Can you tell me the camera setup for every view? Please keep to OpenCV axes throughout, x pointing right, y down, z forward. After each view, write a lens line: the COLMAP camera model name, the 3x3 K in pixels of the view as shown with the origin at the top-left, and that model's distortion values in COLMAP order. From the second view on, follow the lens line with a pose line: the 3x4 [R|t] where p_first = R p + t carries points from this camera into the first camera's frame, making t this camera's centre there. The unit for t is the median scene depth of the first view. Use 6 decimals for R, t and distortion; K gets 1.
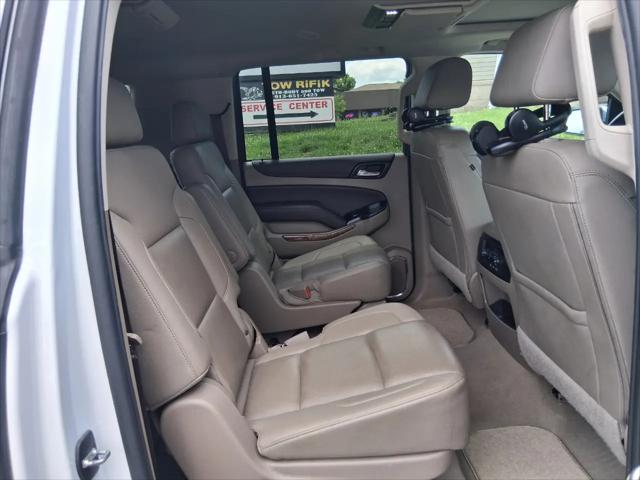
lens RADIAL K [[489.7, 0, 315.0], [0, 489.7, 235.8], [0, 0, 1]] dist [0.086646, -0.140975]
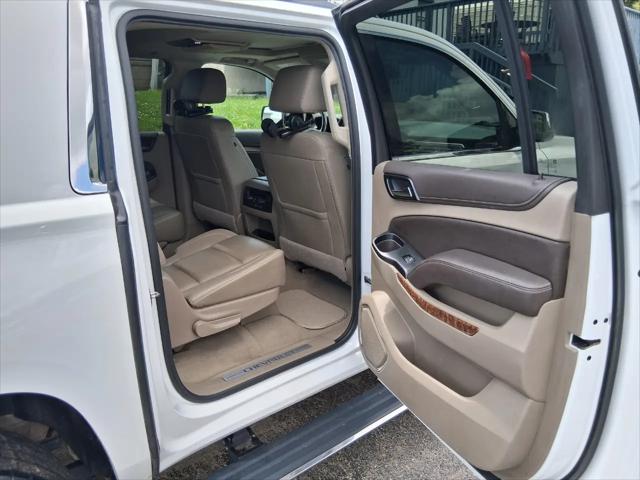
lens RADIAL K [[488.4, 0, 320.0], [0, 488.4, 240.0], [0, 0, 1]] dist [0.084472, -0.146289]
pose [[0.775093, -0.107810, 0.622582, -0.761283], [0.076079, 0.994091, 0.077427, 0.098743], [-0.627250, -0.012648, 0.778715, -0.598119]]
